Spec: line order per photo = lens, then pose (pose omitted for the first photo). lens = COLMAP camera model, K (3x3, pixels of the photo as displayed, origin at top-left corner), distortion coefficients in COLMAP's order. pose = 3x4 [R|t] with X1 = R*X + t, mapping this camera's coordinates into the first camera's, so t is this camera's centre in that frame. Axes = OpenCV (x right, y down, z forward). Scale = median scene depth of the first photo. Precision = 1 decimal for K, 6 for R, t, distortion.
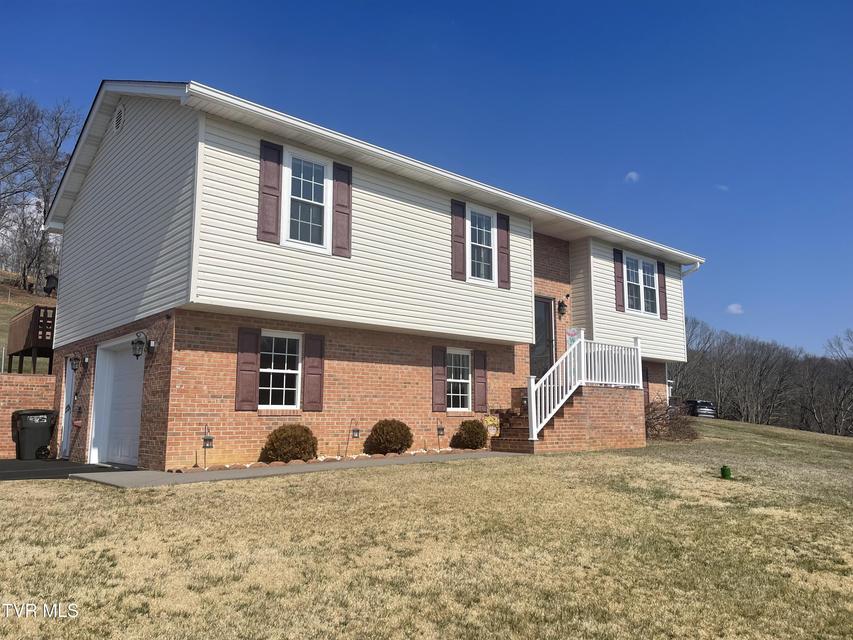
lens RADIAL K [[647.0, 0, 426.5], [0, 647.0, 320.0], [0, 0, 1]] dist [0.073118, -0.088507]
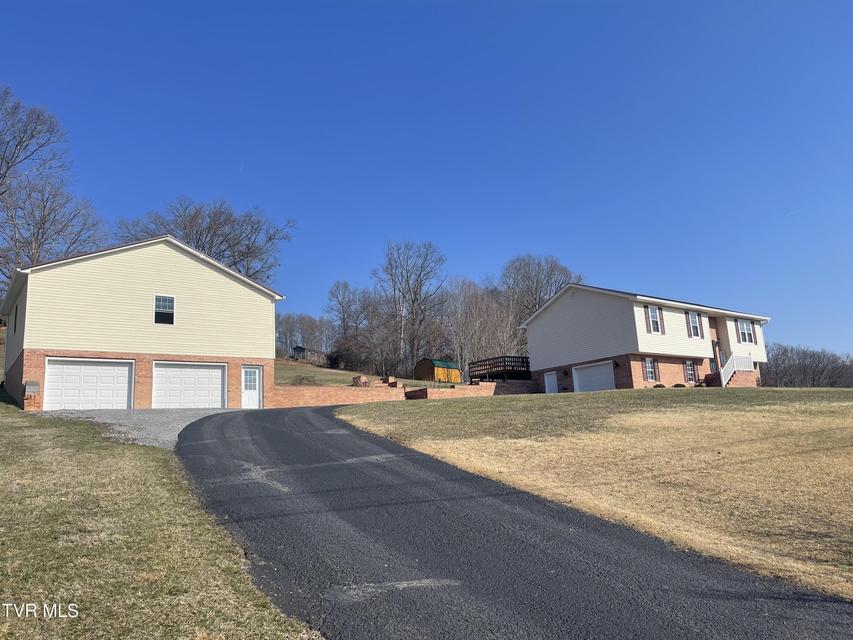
lens RADIAL K [[647.0, 0, 426.5], [0, 647.0, 320.0], [0, 0, 1]] dist [0.073118, -0.088507]
pose [[0.995689, -0.072456, -0.057914, -0.972090], [0.069395, 0.996169, -0.053216, -0.066897], [0.061548, 0.048967, 0.996902, -2.068686]]
